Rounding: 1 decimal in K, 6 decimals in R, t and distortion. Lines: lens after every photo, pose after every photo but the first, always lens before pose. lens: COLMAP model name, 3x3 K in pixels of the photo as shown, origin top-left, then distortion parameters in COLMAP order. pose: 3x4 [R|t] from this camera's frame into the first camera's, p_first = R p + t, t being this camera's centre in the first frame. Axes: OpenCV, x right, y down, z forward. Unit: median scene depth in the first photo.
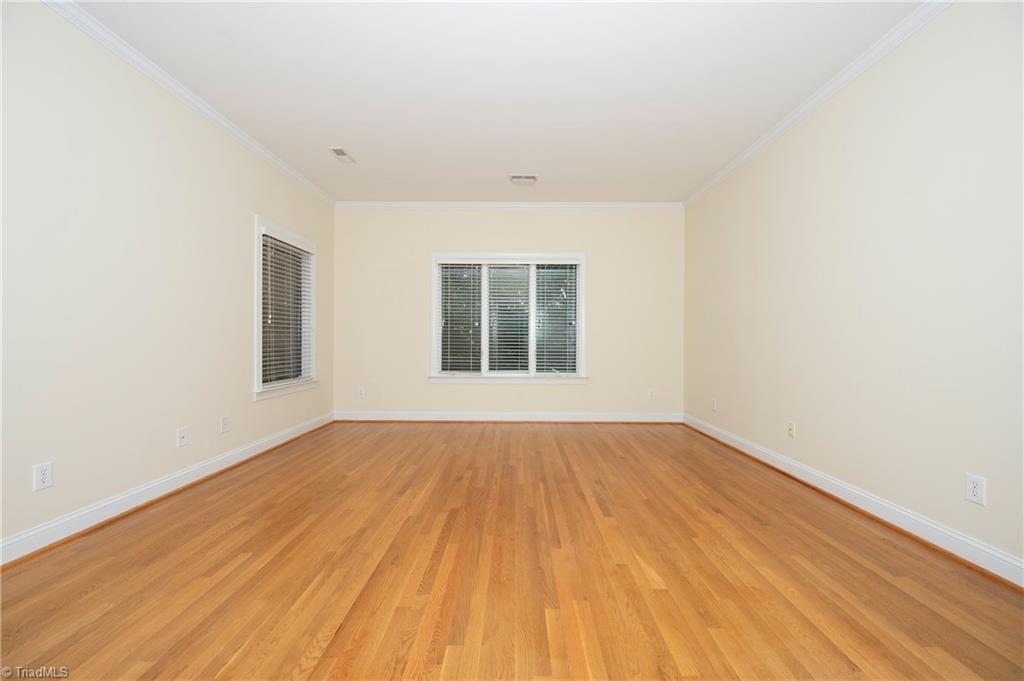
lens RADIAL K [[406.9, 0, 512.0], [0, 406.9, 341.4], [0, 0, 1]] dist [0.000879, -0.000048]
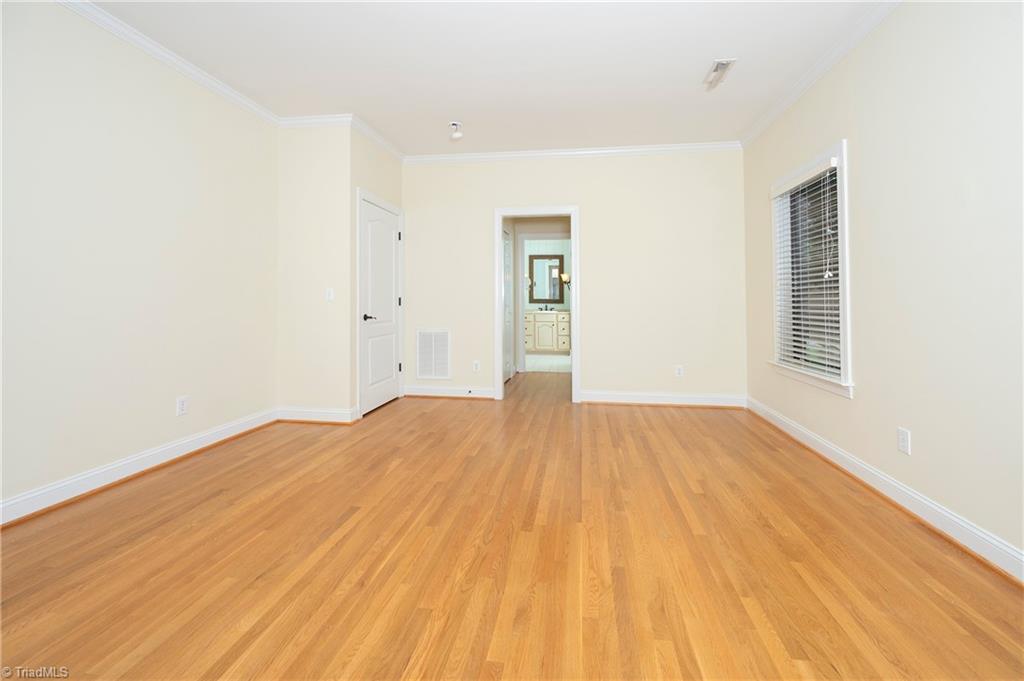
lens RADIAL K [[406.9, 0, 511.6], [0, 406.9, 342.2], [0, 0, 1]] dist [0.000879, -0.000048]
pose [[-0.988365, -0.020198, 0.150756, -0.237803], [-0.005329, 0.995134, 0.098386, -0.022809], [-0.152009, 0.096438, -0.983663, 1.858448]]
